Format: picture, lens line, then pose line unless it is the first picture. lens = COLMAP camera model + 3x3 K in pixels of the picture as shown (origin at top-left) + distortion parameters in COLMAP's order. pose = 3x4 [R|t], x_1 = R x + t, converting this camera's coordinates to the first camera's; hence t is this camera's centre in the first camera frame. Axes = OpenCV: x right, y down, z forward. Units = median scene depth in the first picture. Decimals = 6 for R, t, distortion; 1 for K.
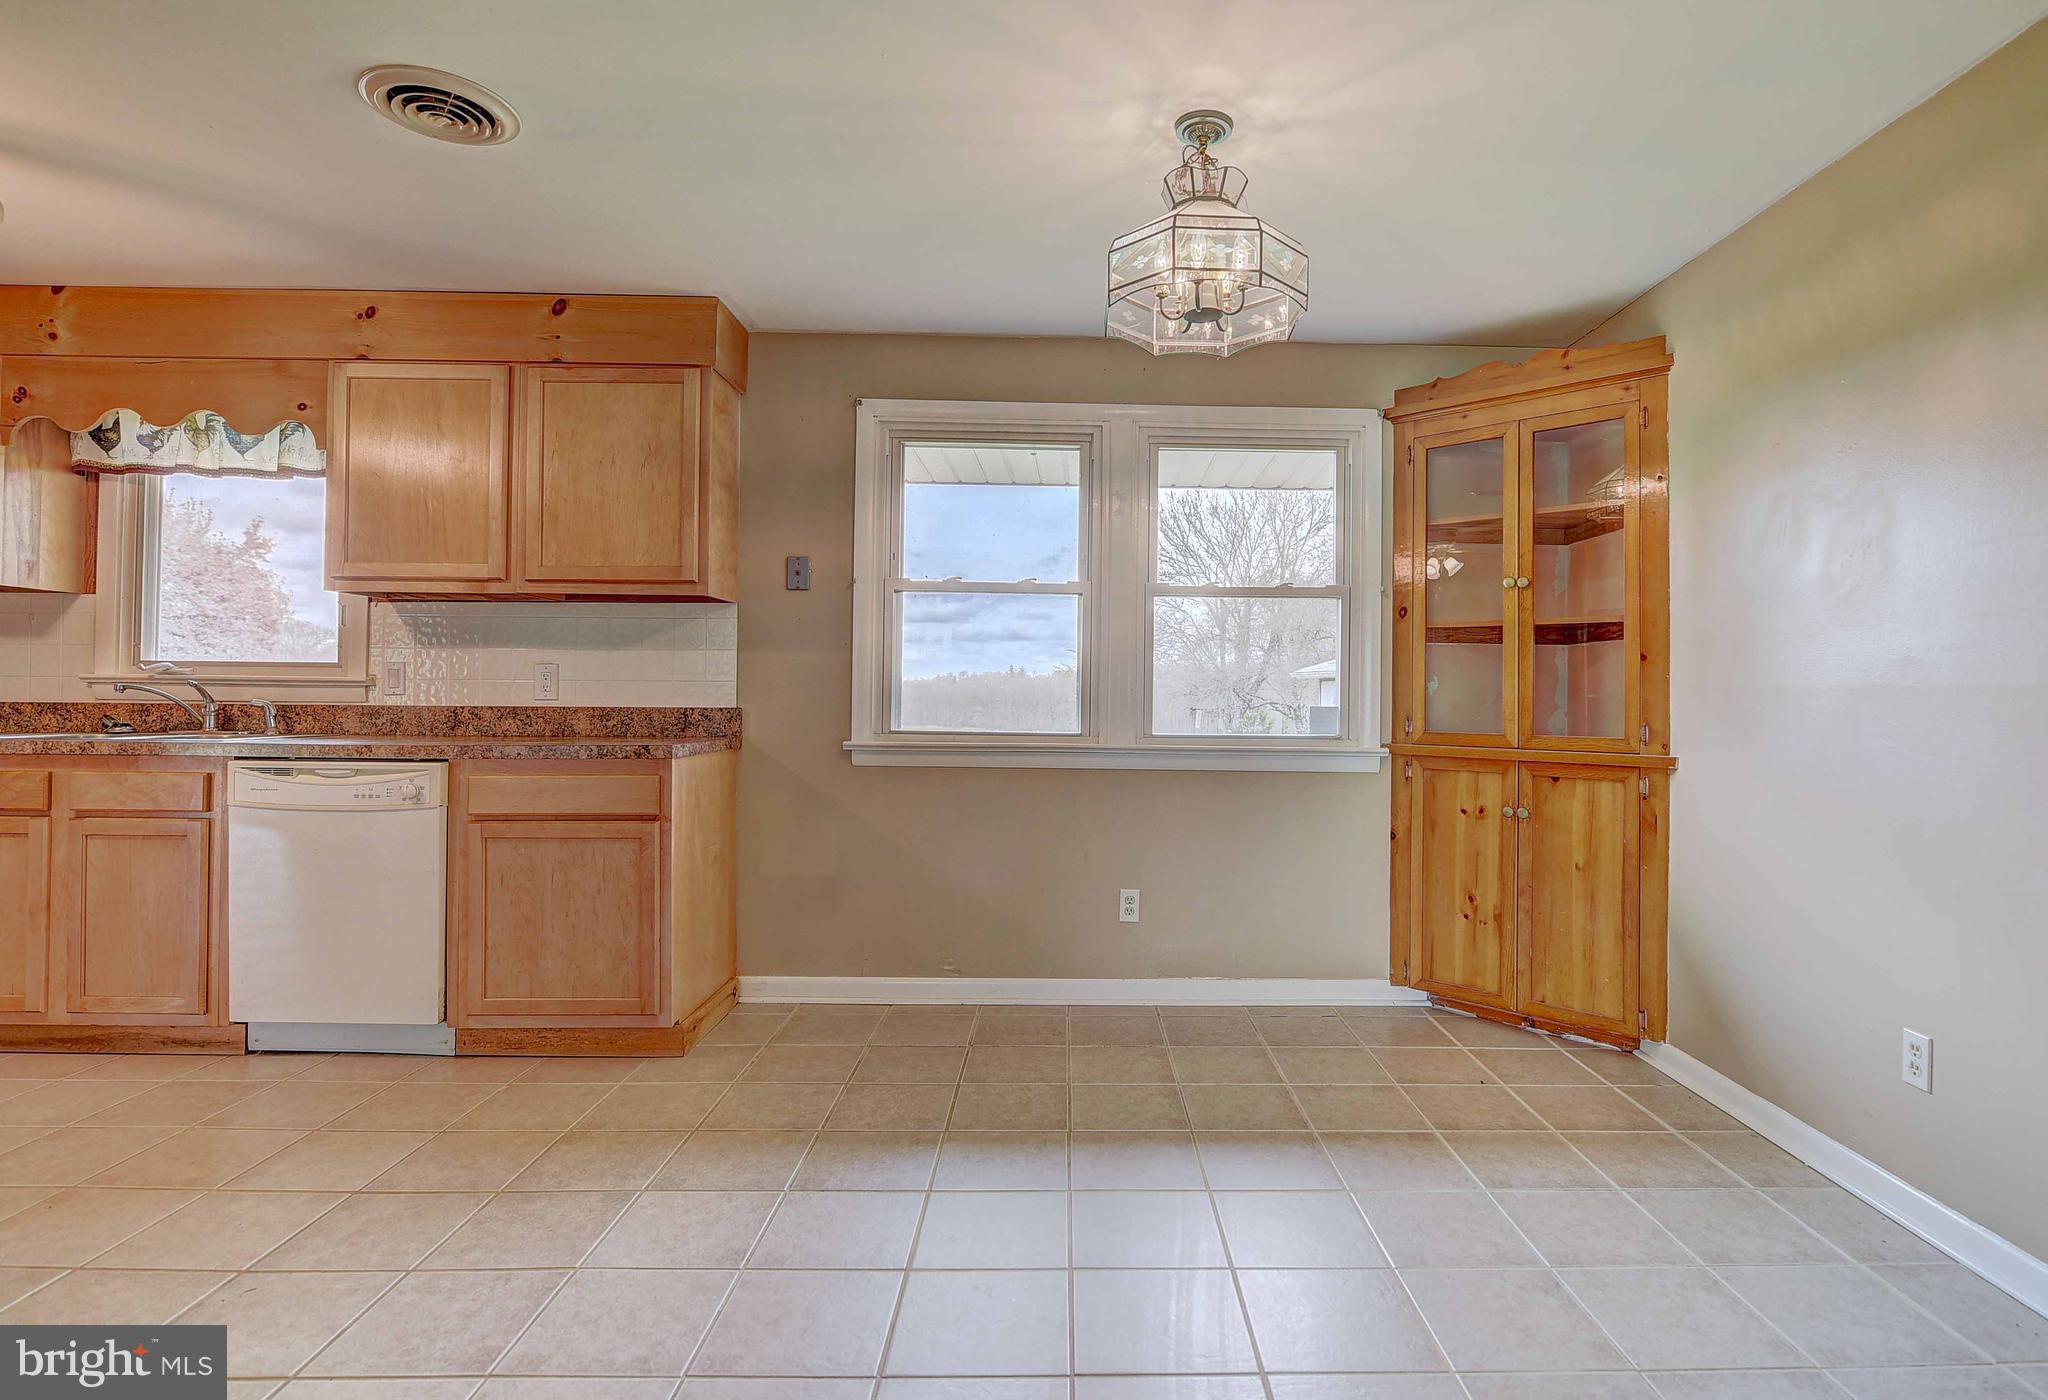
lens RADIAL K [[1031.3, 0, 1092.8], [0, 1031.3, 682.5], [0, 0, 1]] dist [-0.008186, -0.002961]
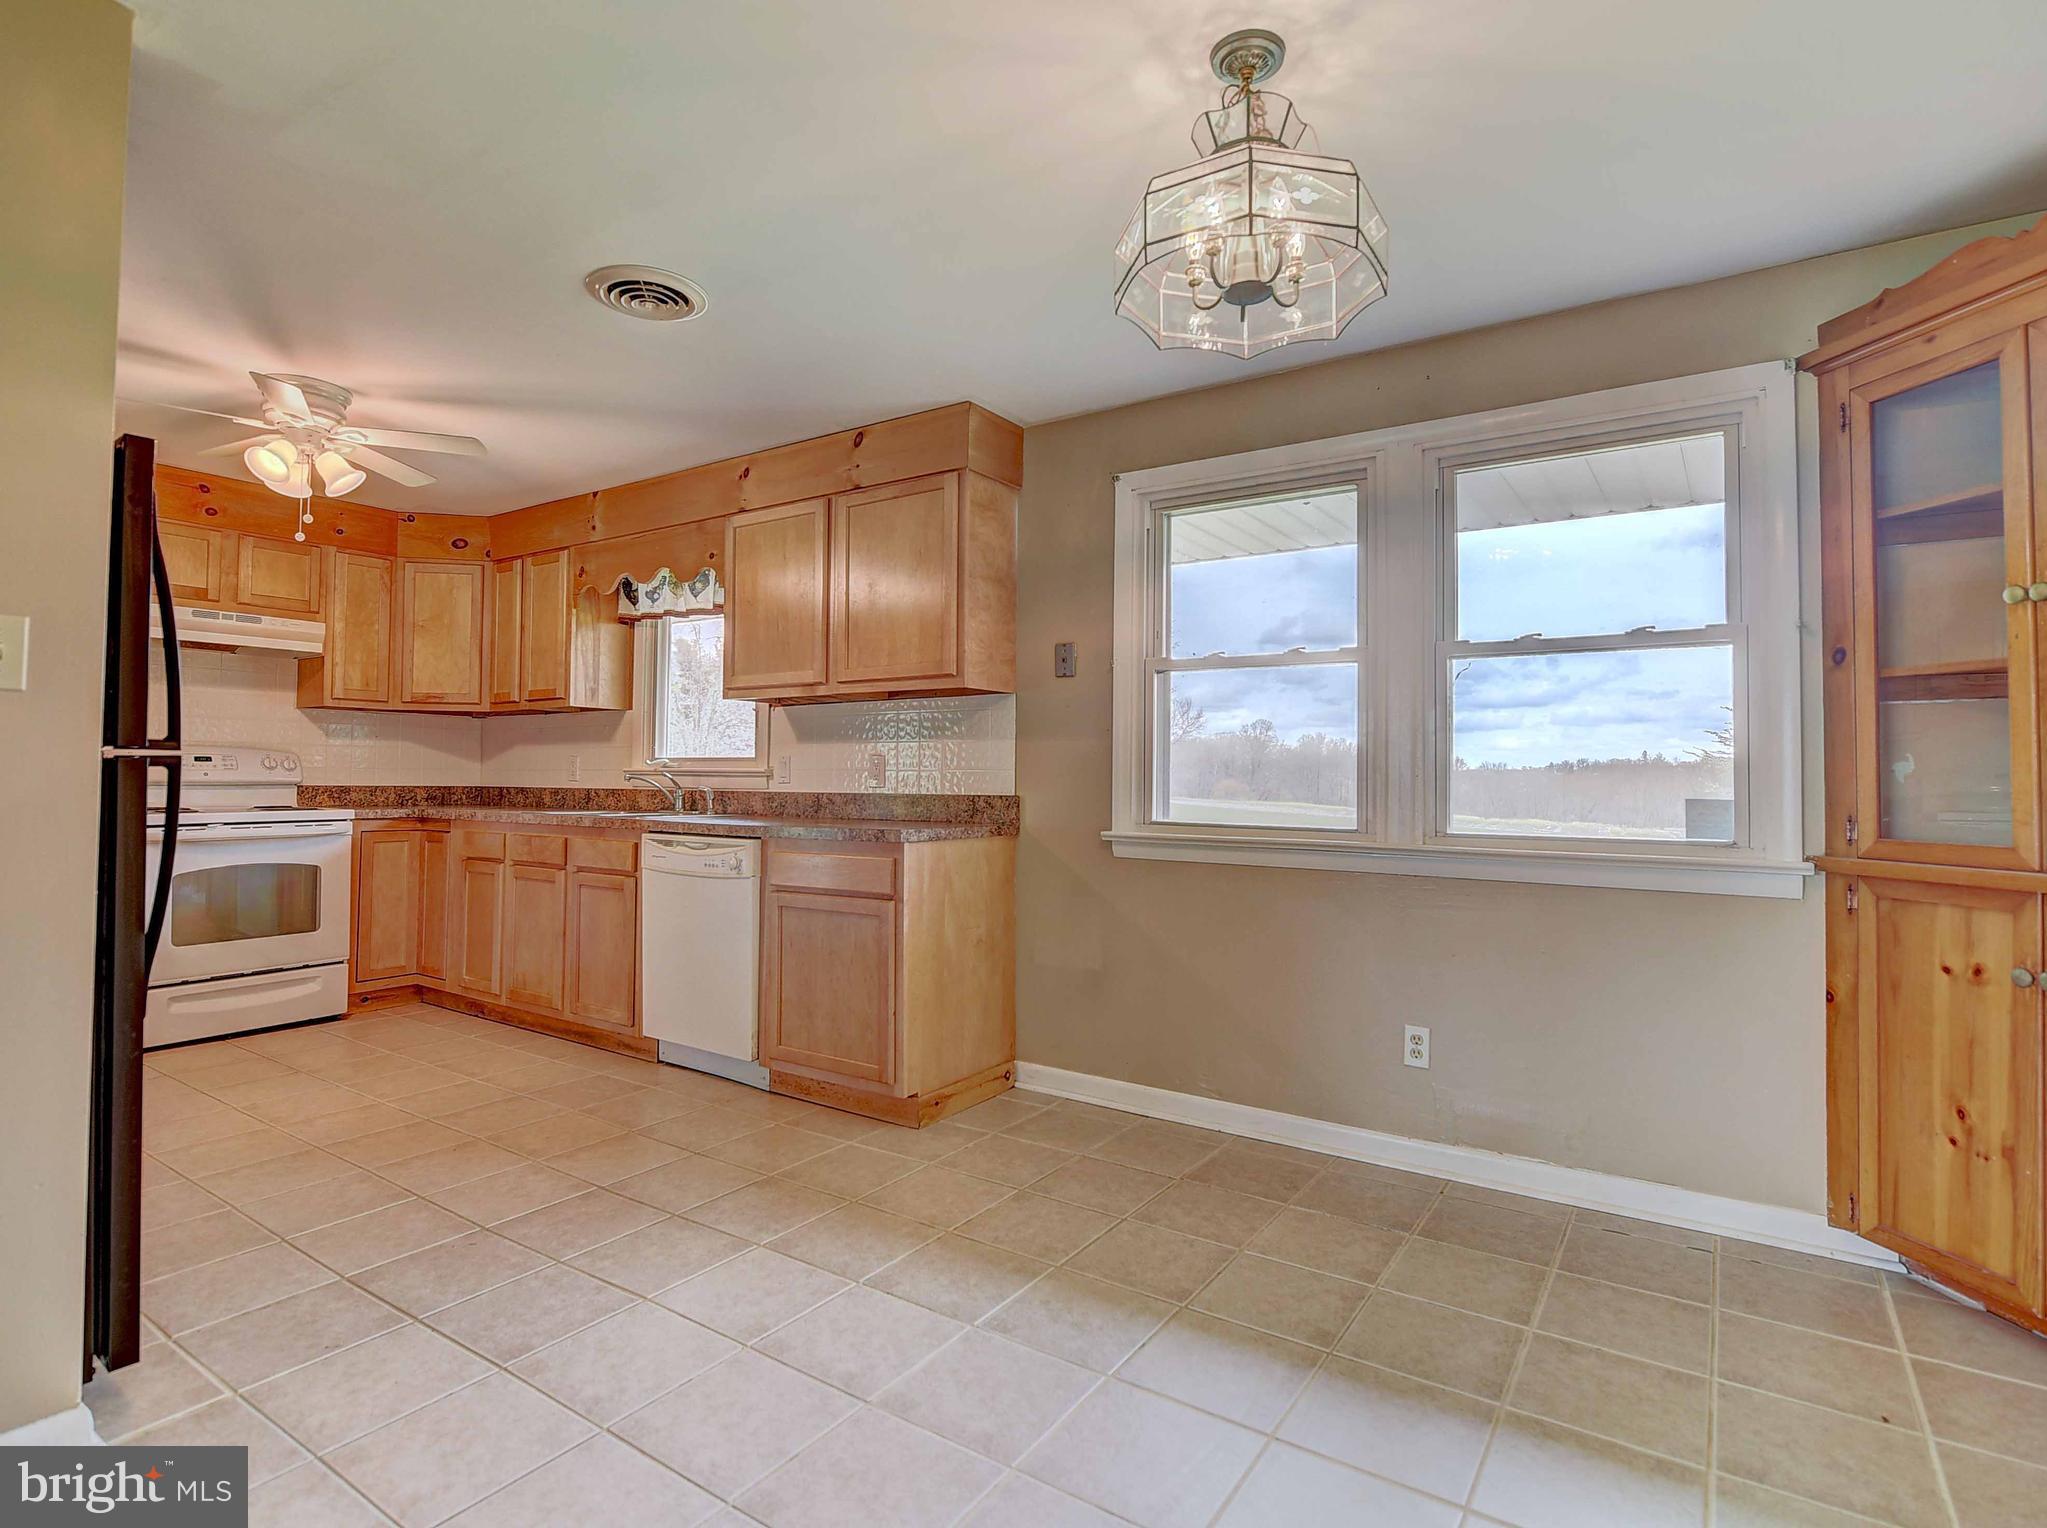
lens RADIAL K [[1036.4, 0, 1030.9], [0, 1036.4, 748.1], [0, 0, 1]] dist [-0.009548, -0.003920]
pose [[0.815707, -0.020061, -0.578118, 0.285218], [0.005975, 0.999637, -0.026258, 0.005062], [0.578435, 0.017964, 0.815531, 0.186656]]
